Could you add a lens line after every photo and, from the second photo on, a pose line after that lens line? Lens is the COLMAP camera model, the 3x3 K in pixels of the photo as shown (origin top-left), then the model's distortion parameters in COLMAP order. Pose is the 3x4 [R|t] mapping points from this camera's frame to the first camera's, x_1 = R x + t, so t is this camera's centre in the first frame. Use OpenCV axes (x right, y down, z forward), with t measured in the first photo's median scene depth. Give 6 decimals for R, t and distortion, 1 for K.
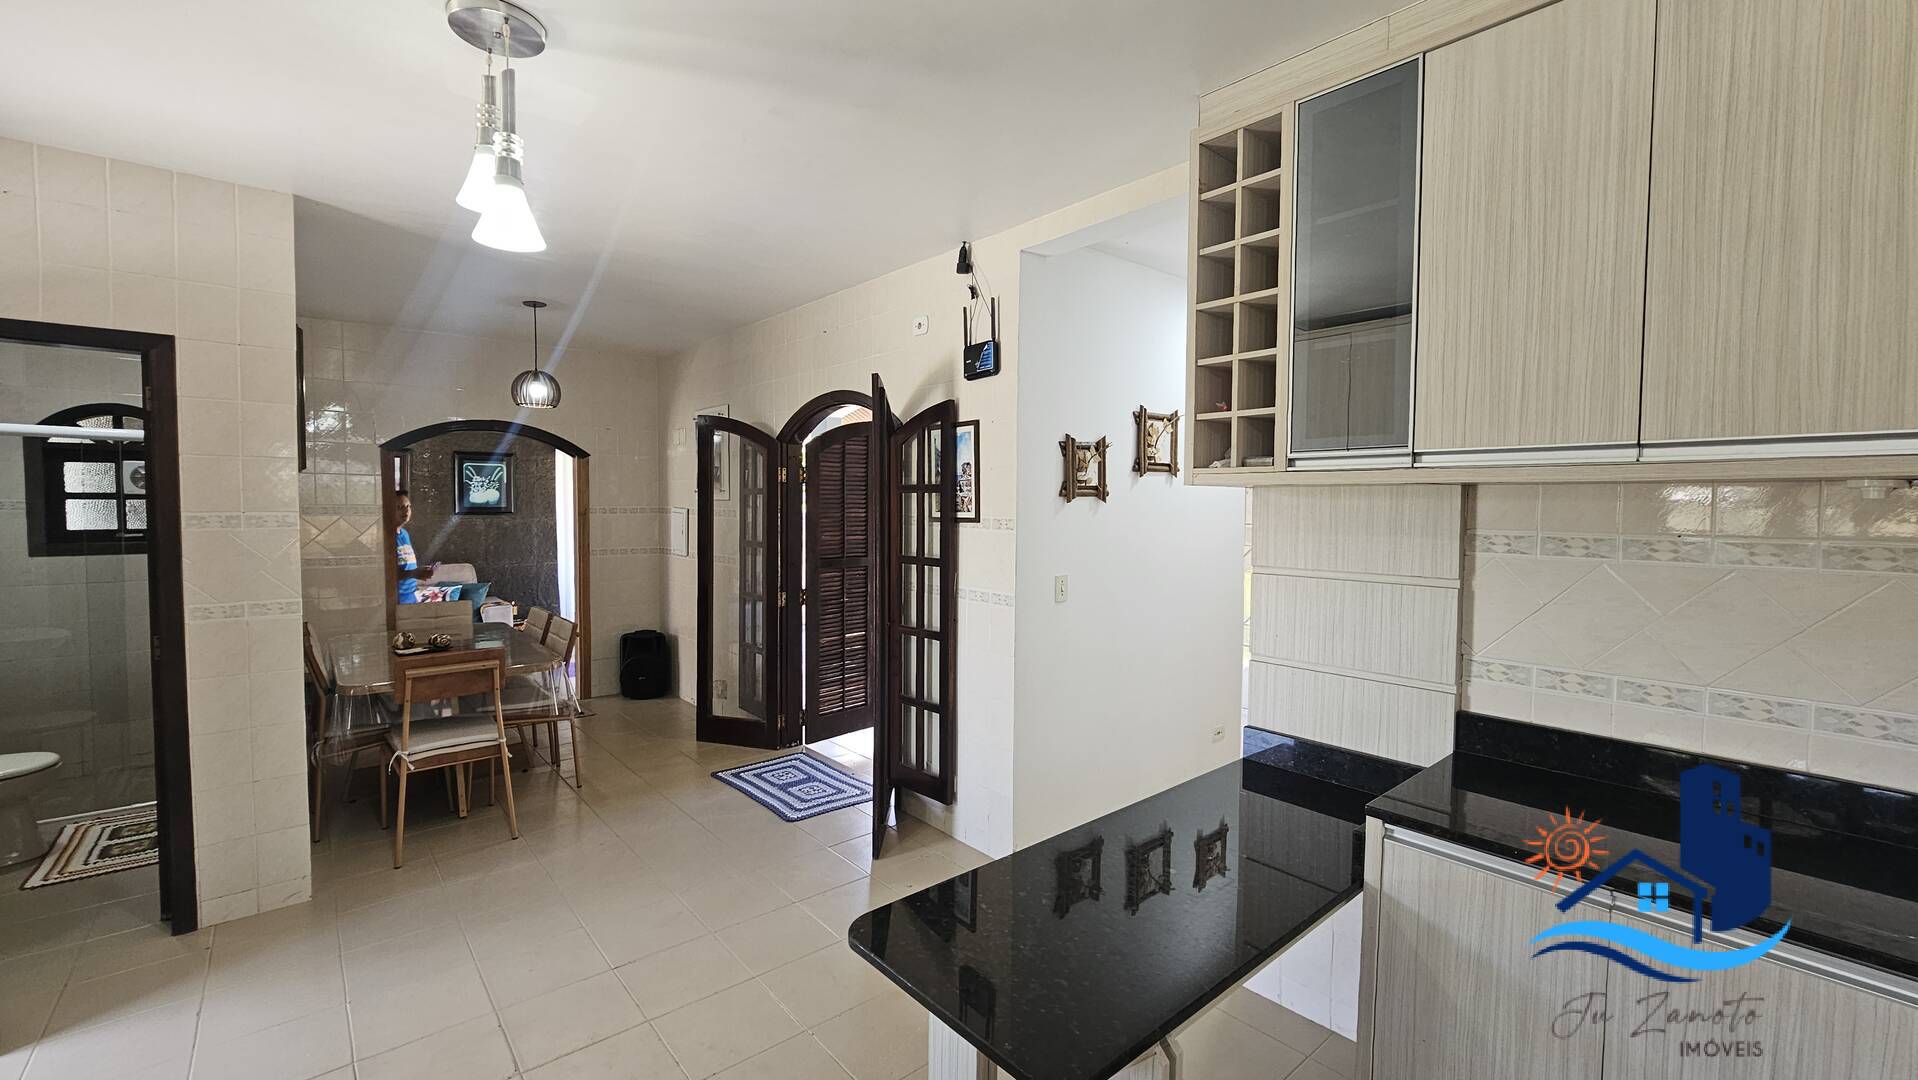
lens RADIAL K [[796.8, 0, 984.9], [0, 796.8, 542.7], [0, 0, 1]] dist [-0.004479, 0.001383]
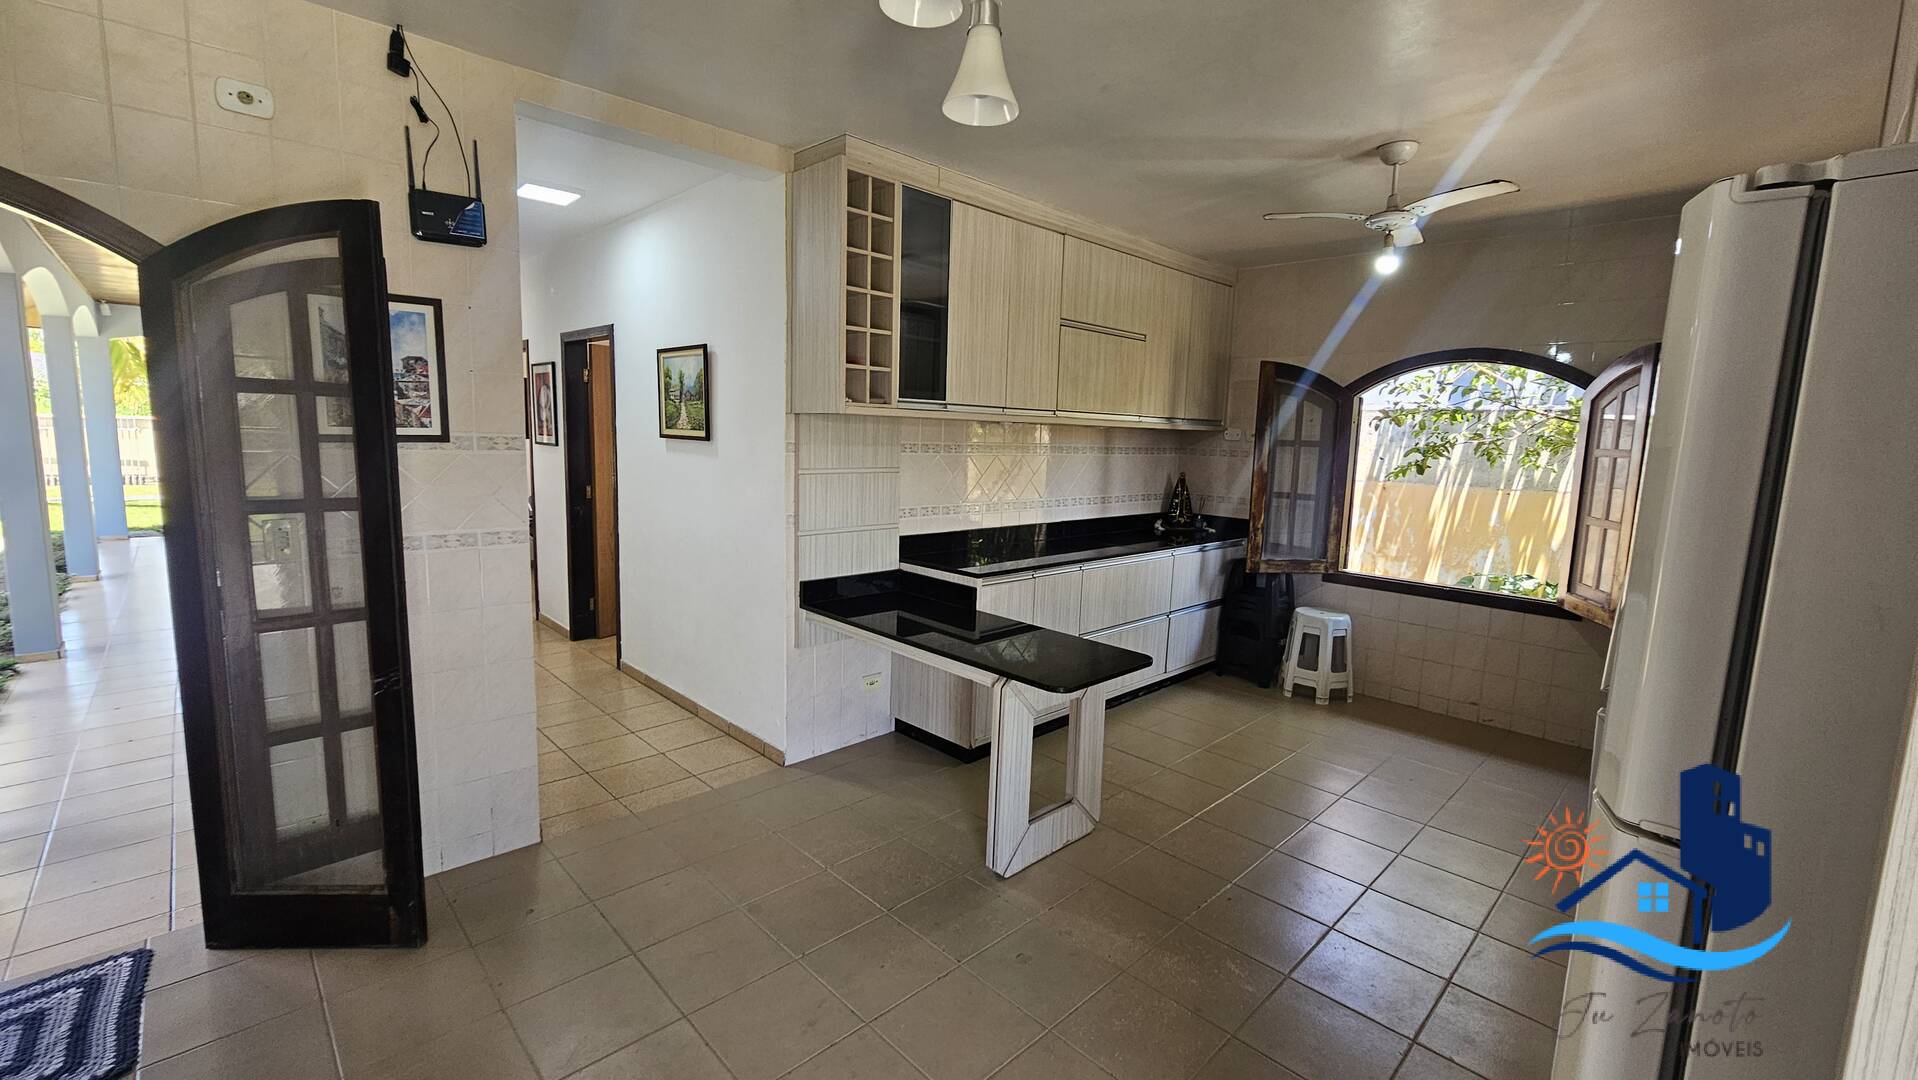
lens RADIAL K [[796.8, 0, 958.2], [0, 796.8, 535.1], [0, 0, 1]] dist [-0.004479, 0.001383]
pose [[-0.046648, -0.138205, 0.989305, -0.753189], [0.016964, 0.990130, 0.139120, -0.033507], [-0.998767, 0.023272, -0.043843, 0.546810]]
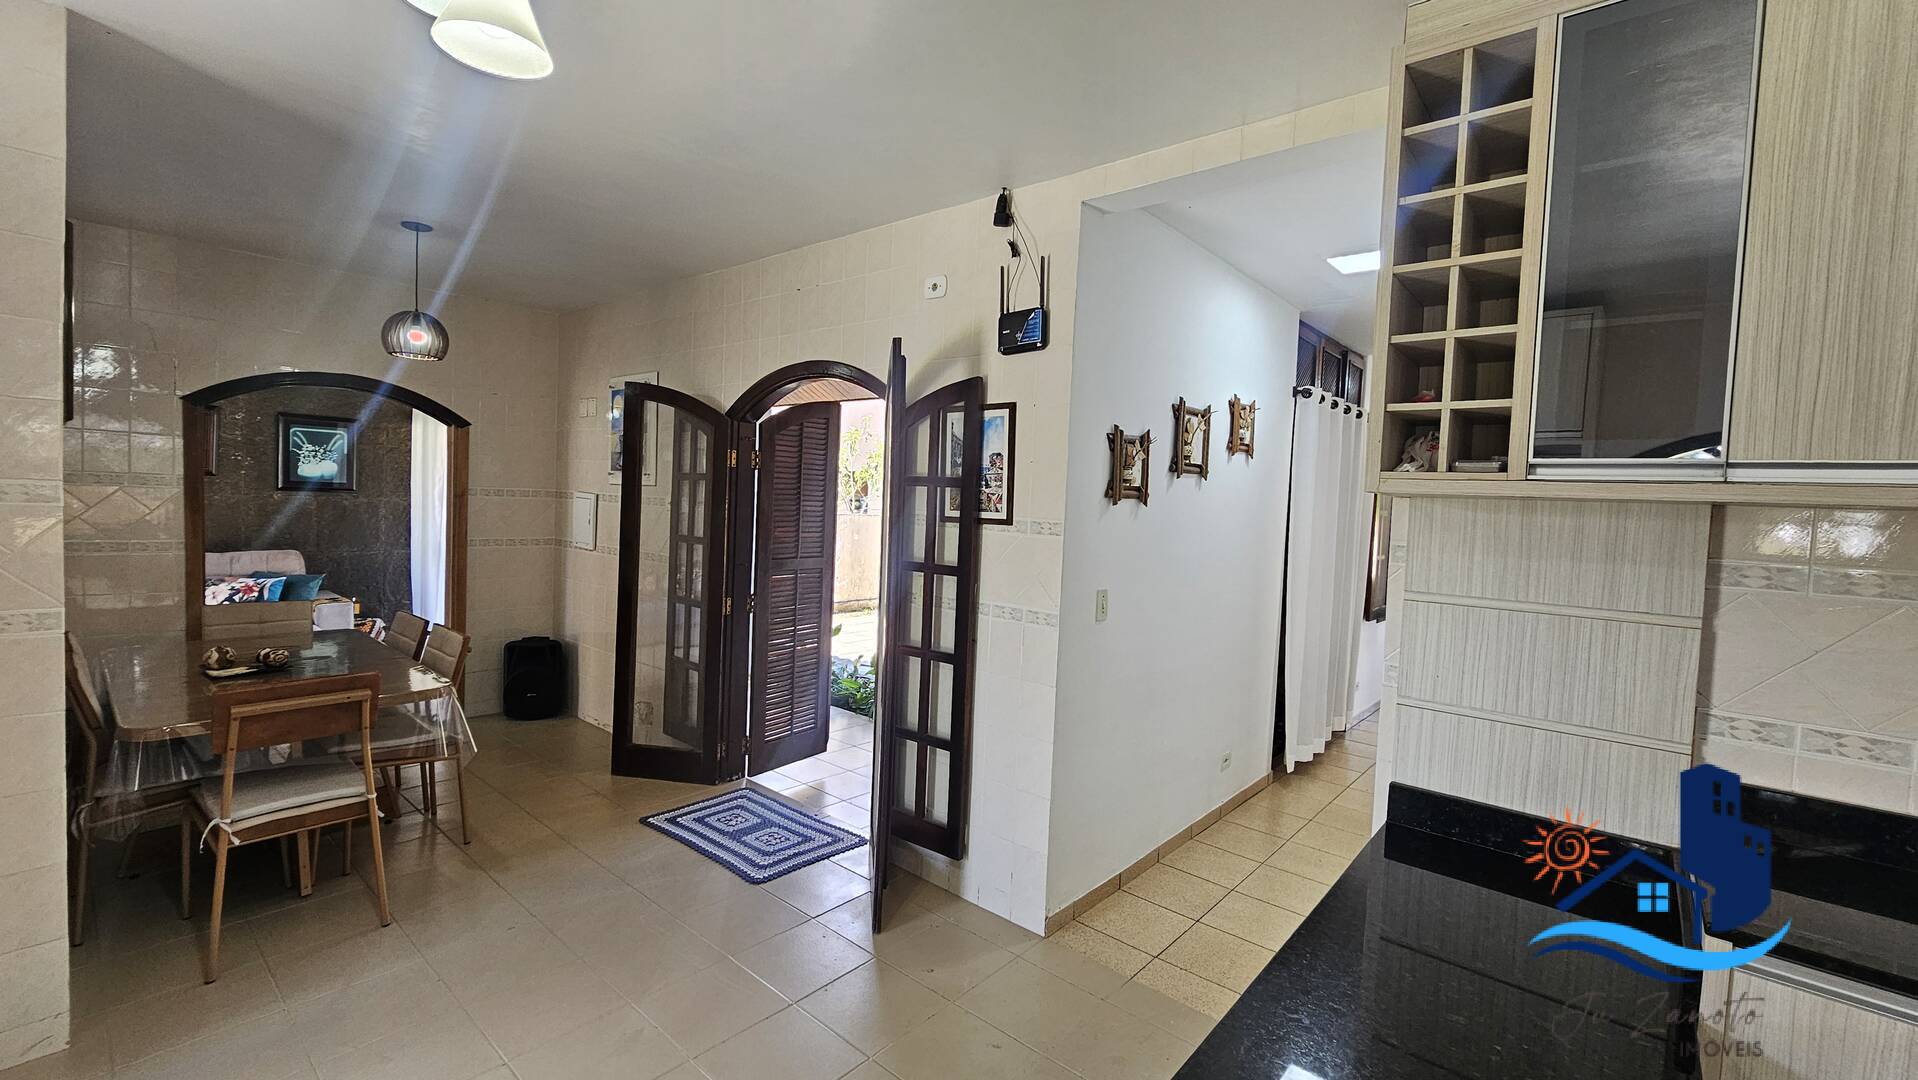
lens RADIAL K [[796.8, 0, 989.9], [0, 796.8, 540.4], [0, 0, 1]] dist [-0.004479, 0.001383]
pose [[0.987006, 0.026373, 0.158504, -0.158122], [-0.026896, 0.999638, 0.001154, -0.009361], [-0.158416, -0.005402, 0.987358, 0.171448]]
